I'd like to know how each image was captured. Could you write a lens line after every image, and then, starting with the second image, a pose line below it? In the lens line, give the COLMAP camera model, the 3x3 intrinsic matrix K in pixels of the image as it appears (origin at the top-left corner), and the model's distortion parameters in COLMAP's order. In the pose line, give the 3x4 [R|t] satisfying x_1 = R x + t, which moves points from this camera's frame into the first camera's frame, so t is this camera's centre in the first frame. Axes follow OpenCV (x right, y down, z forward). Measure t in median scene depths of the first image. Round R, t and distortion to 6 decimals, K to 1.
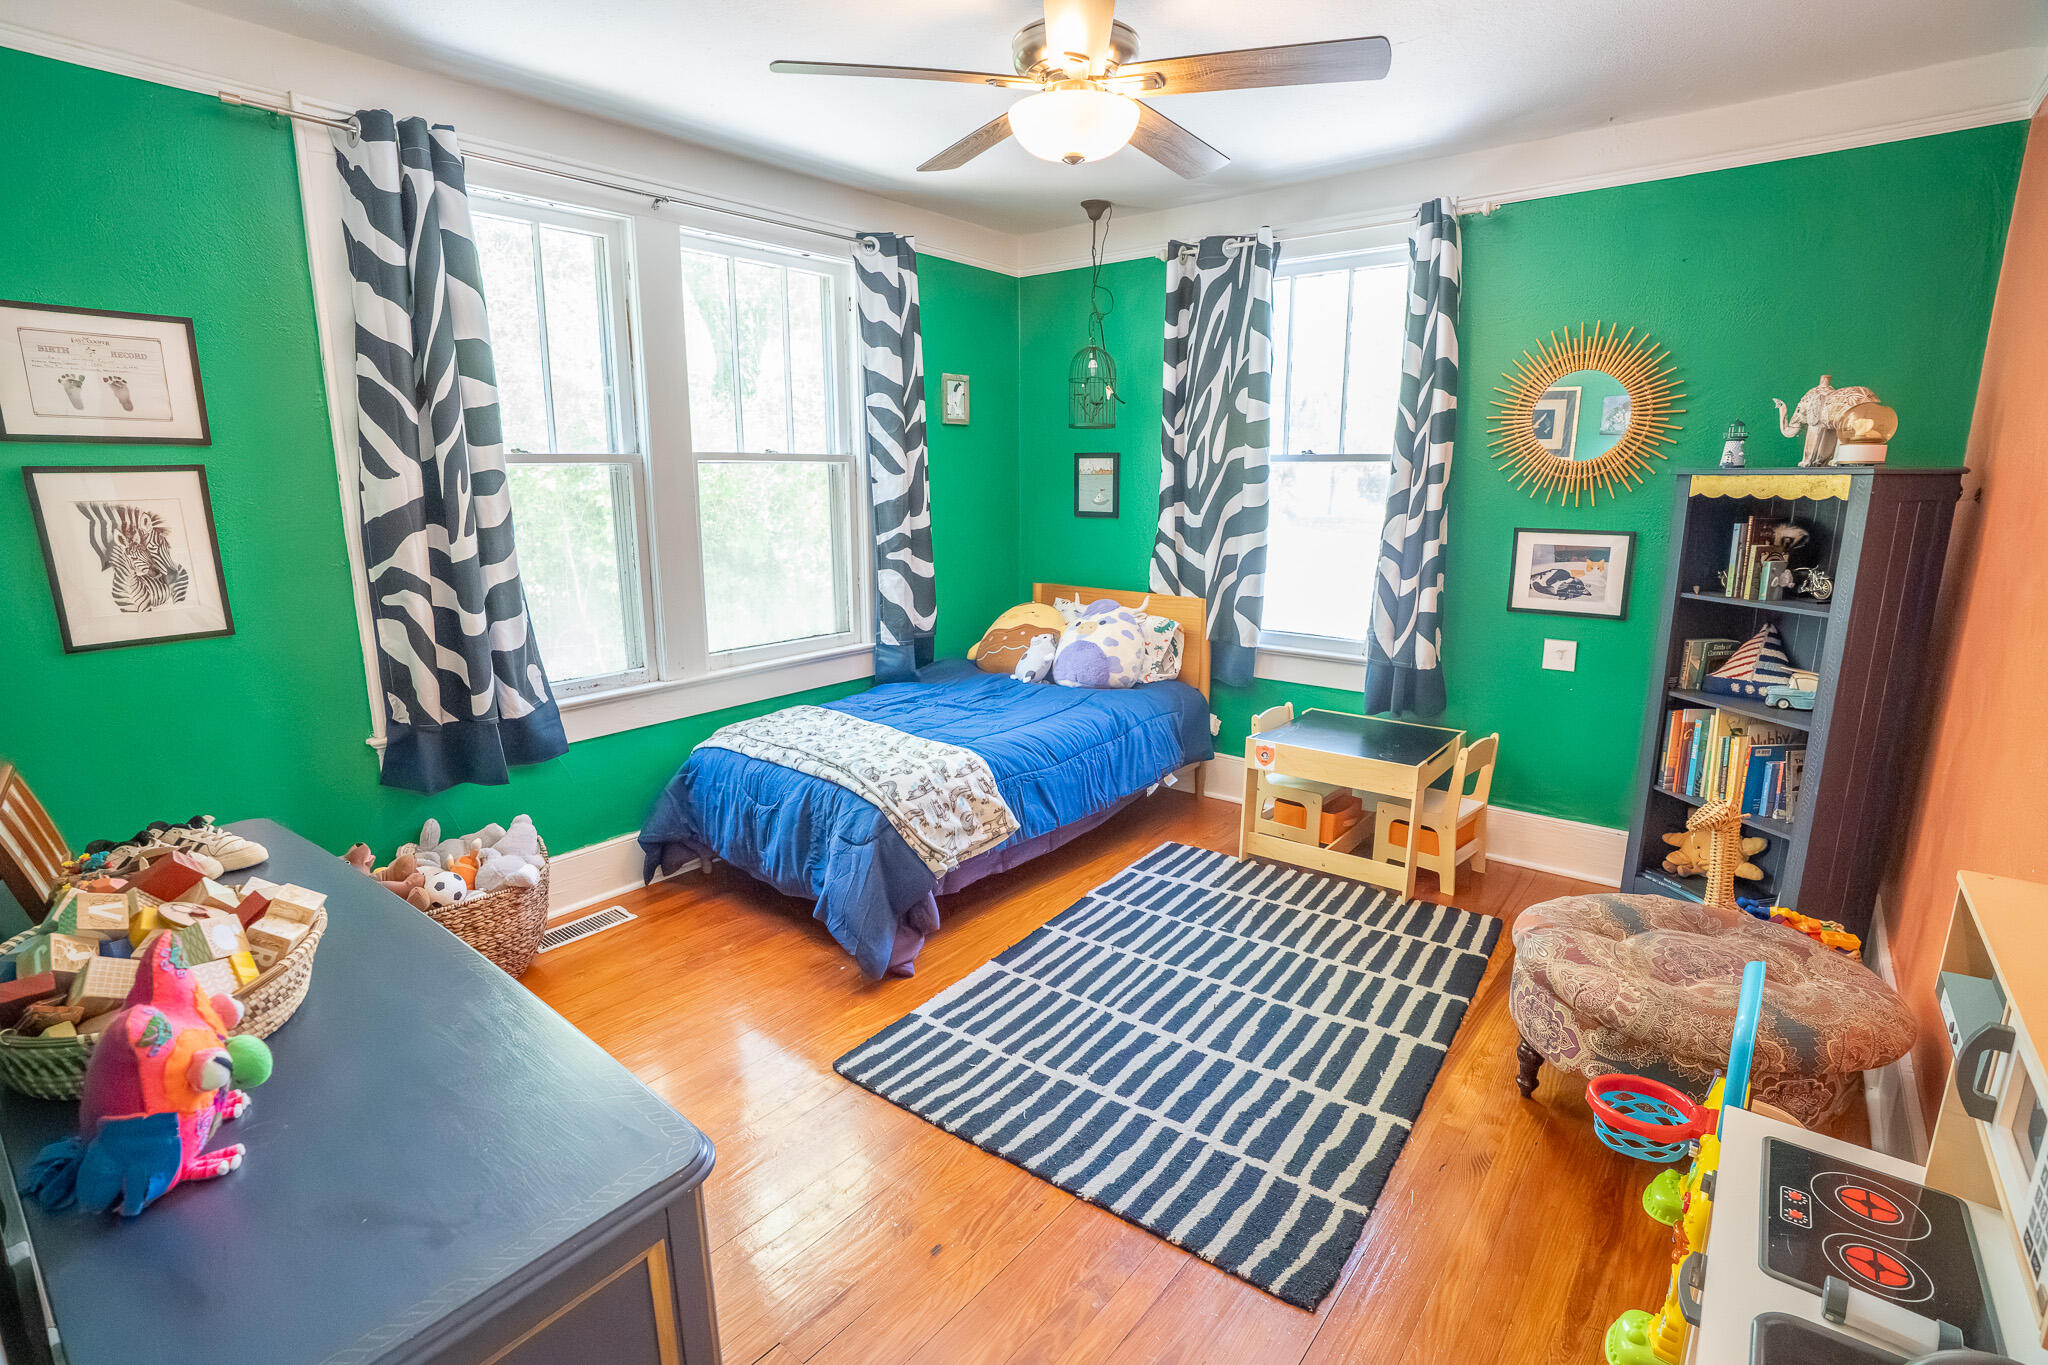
lens RADIAL K [[963.3, 0, 1008.7], [0, 963.3, 684.5], [0, 0, 1]] dist [-0.072904, 0.029994]
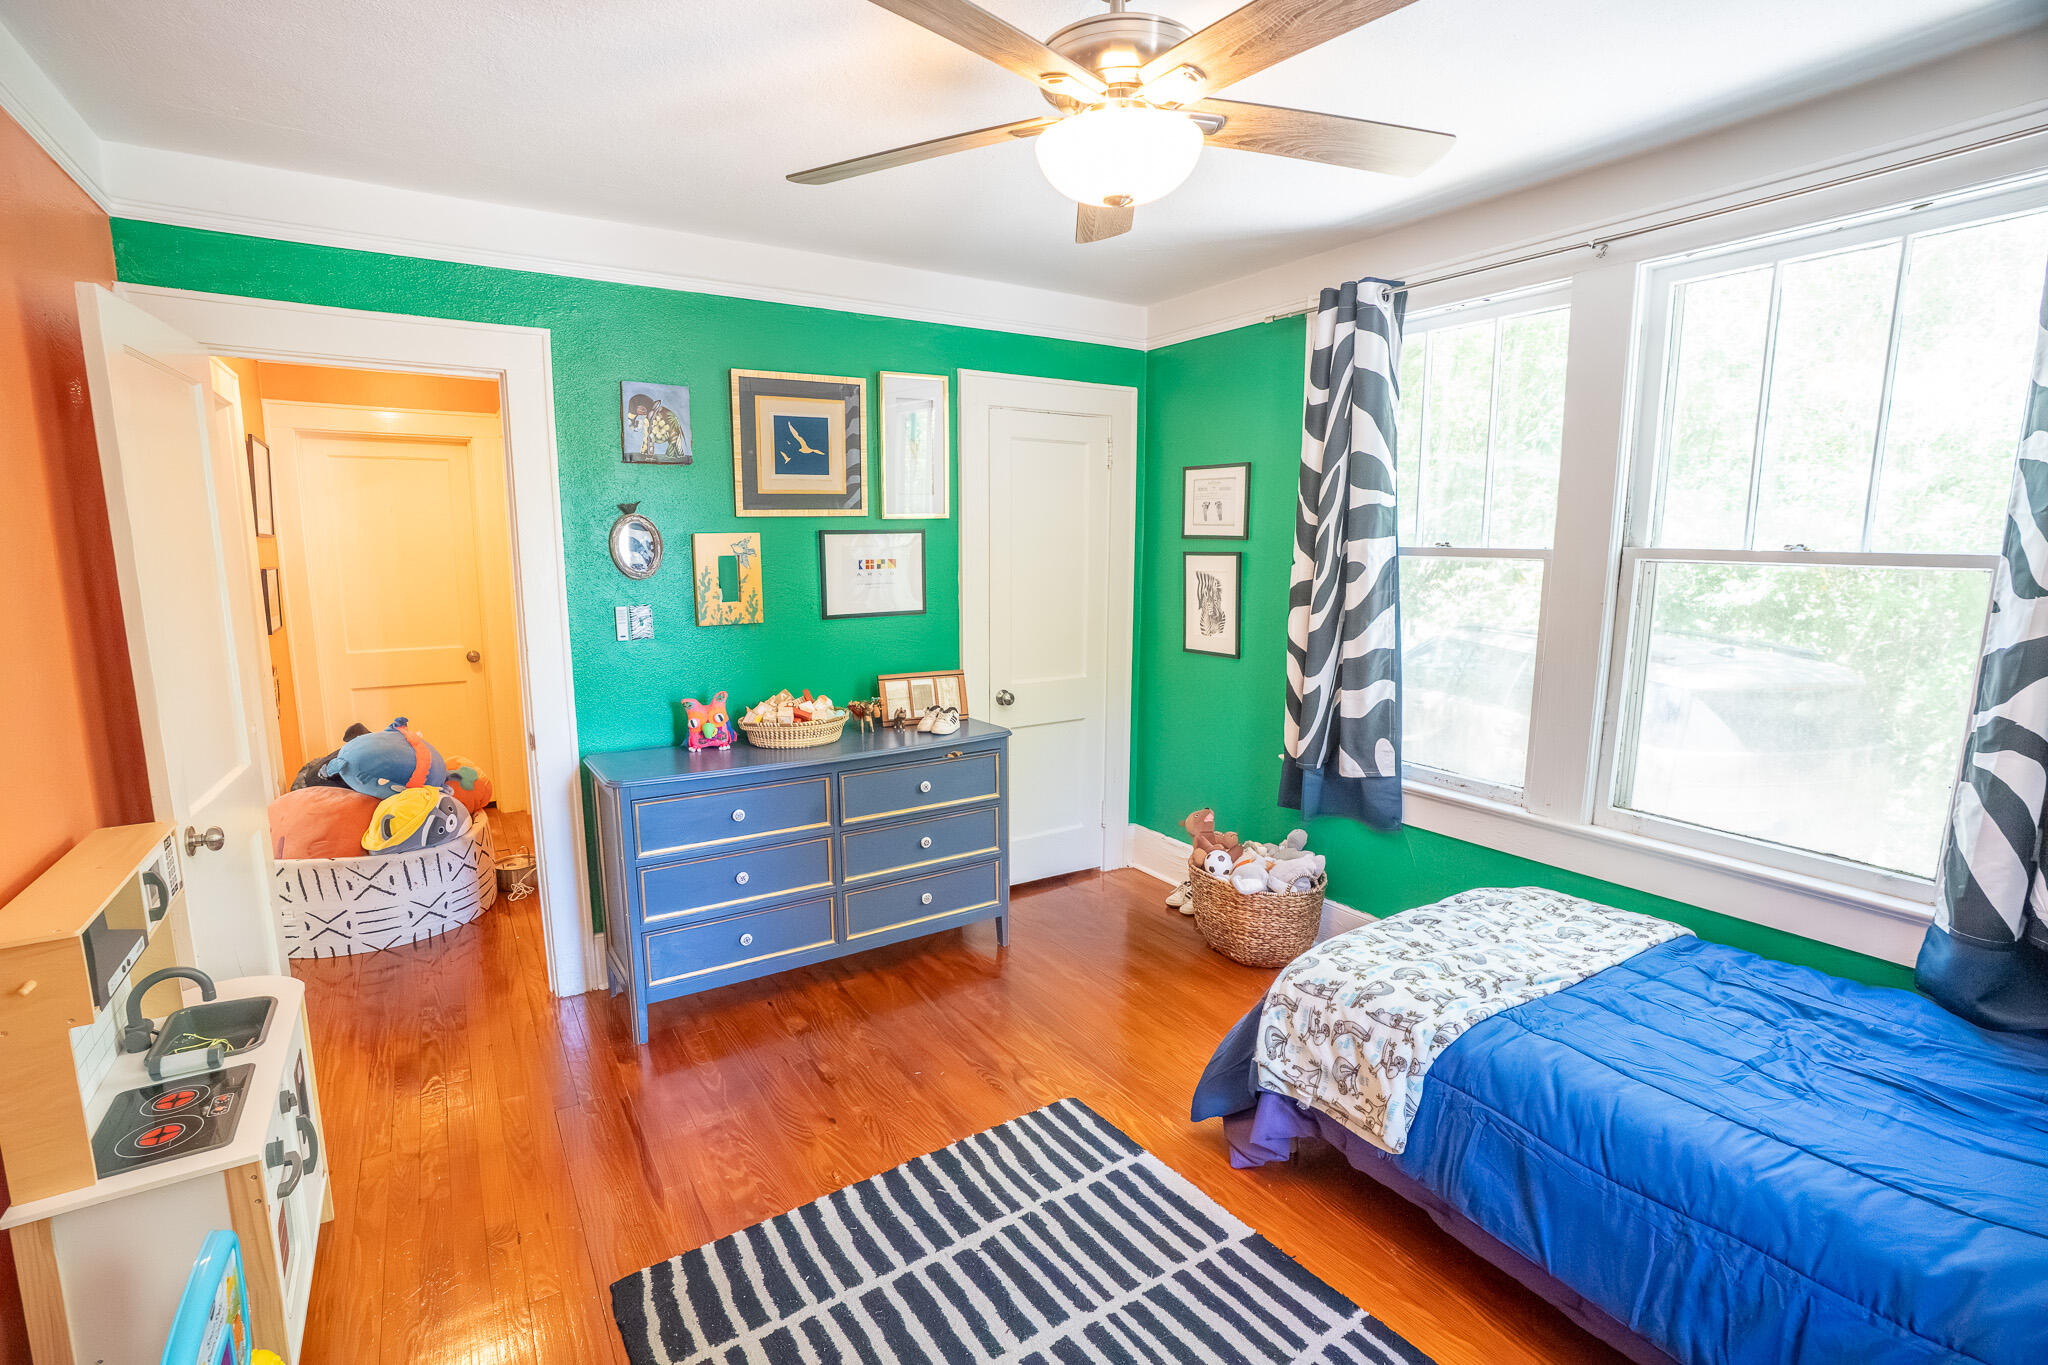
lens RADIAL K [[946.2, 0, 1010.4], [0, 946.2, 681.8], [0, 0, 1]] dist [-0.069853, 0.027953]
pose [[-0.317857, 0.147568, -0.936585, 0.669257], [-0.201858, 0.954635, 0.218918, -0.246113], [0.926402, 0.258642, -0.273650, 0.932853]]
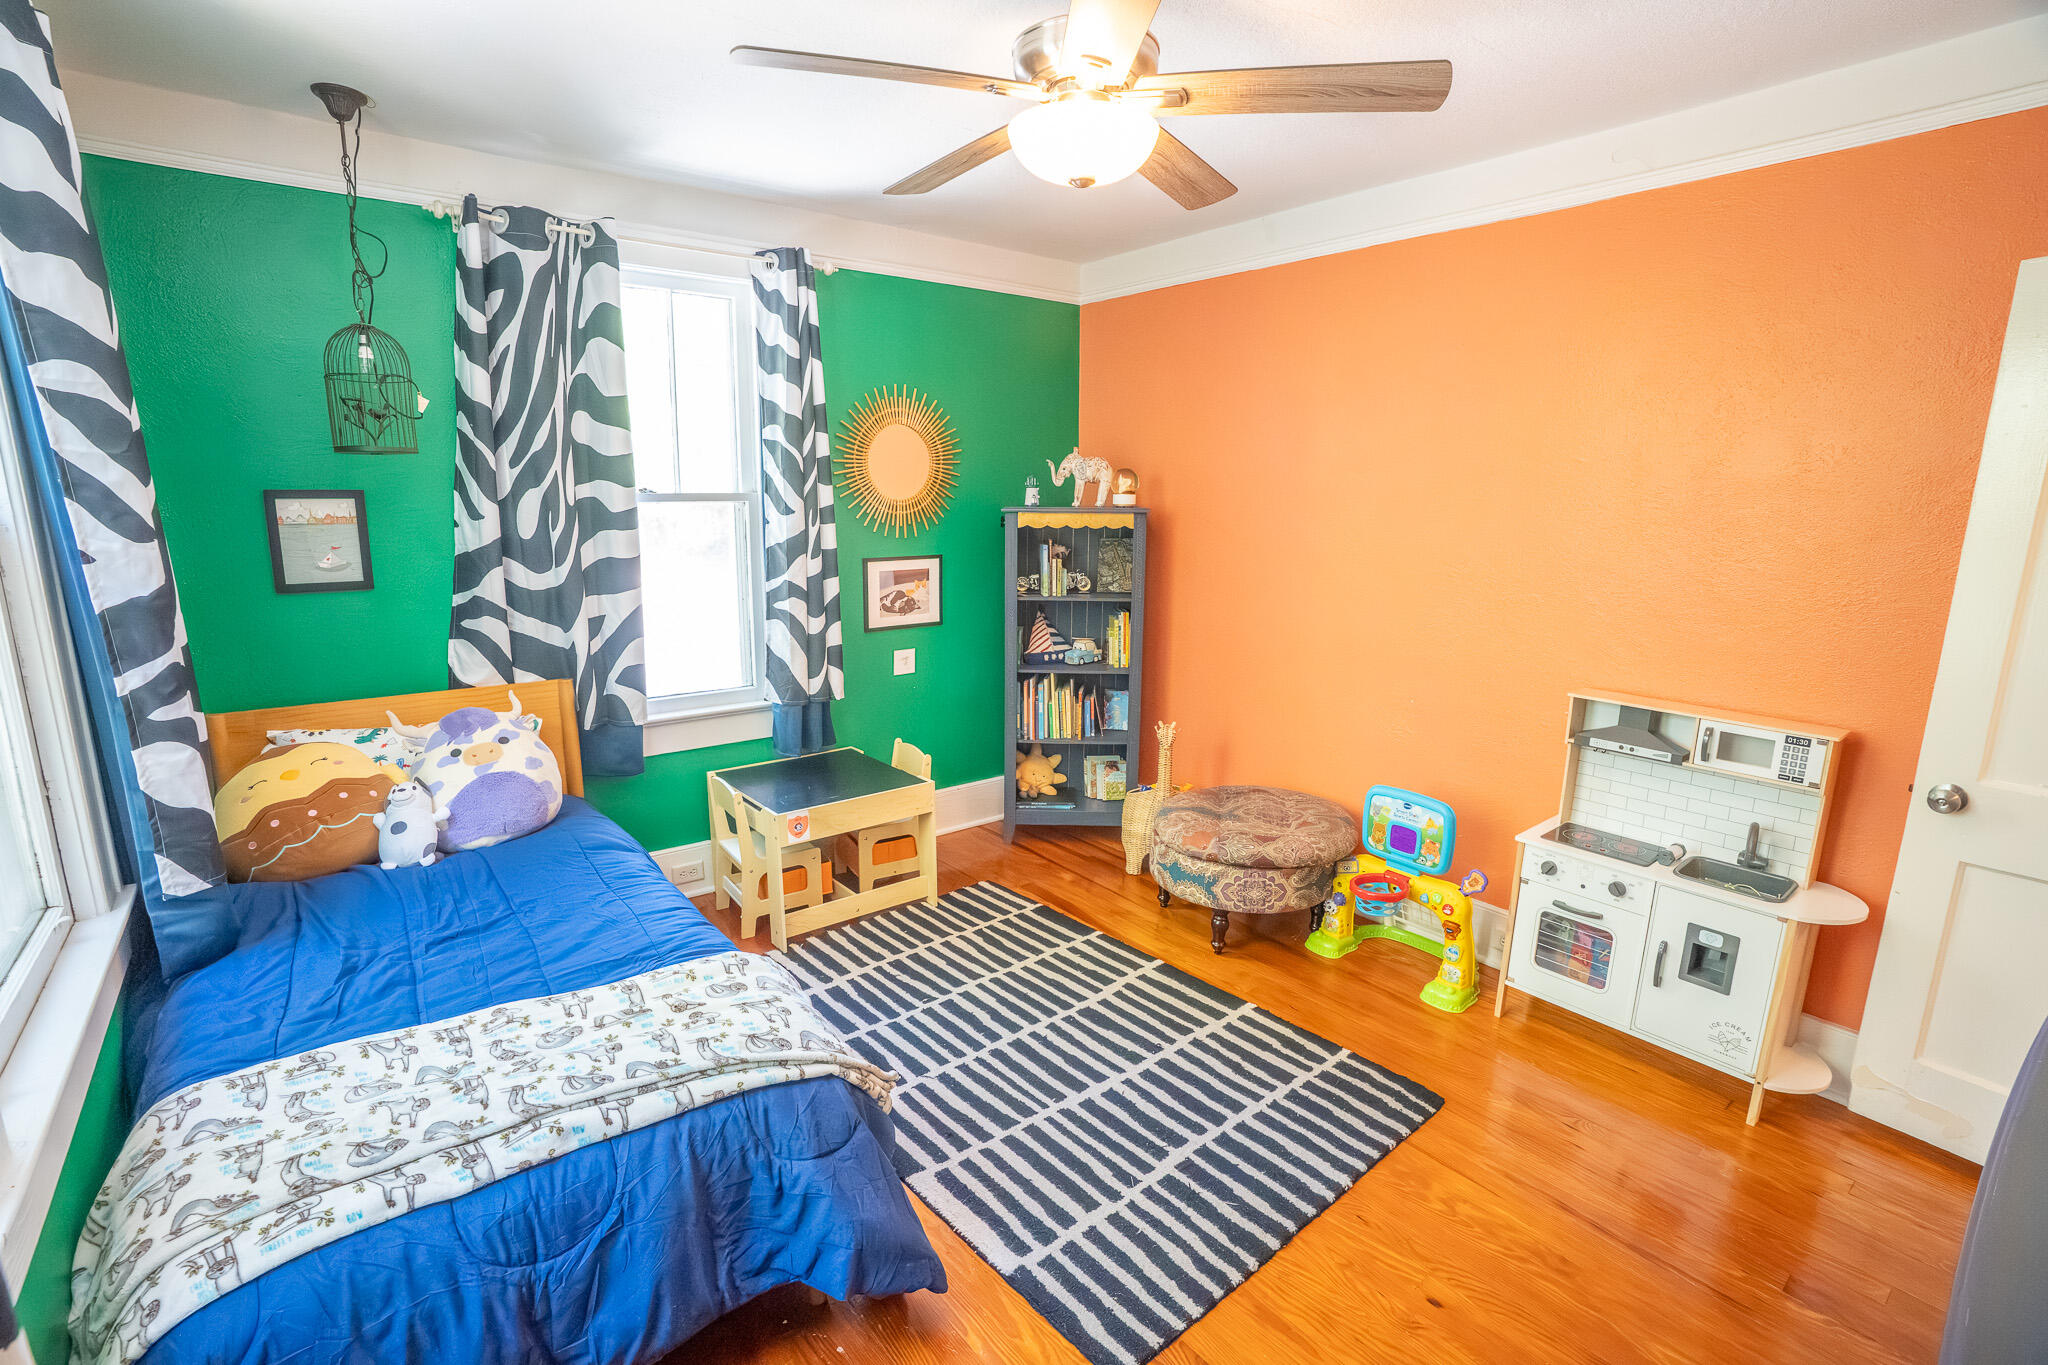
lens RADIAL K [[946.2, 0, 1010.4], [0, 946.2, 681.8], [0, 0, 1]] dist [-0.069853, 0.027953]
pose [[0.226615, -0.190270, 0.955219, -0.641919], [0.198870, 0.969111, 0.145858, -0.186508], [-0.953465, 0.156911, 0.257454, 0.689662]]
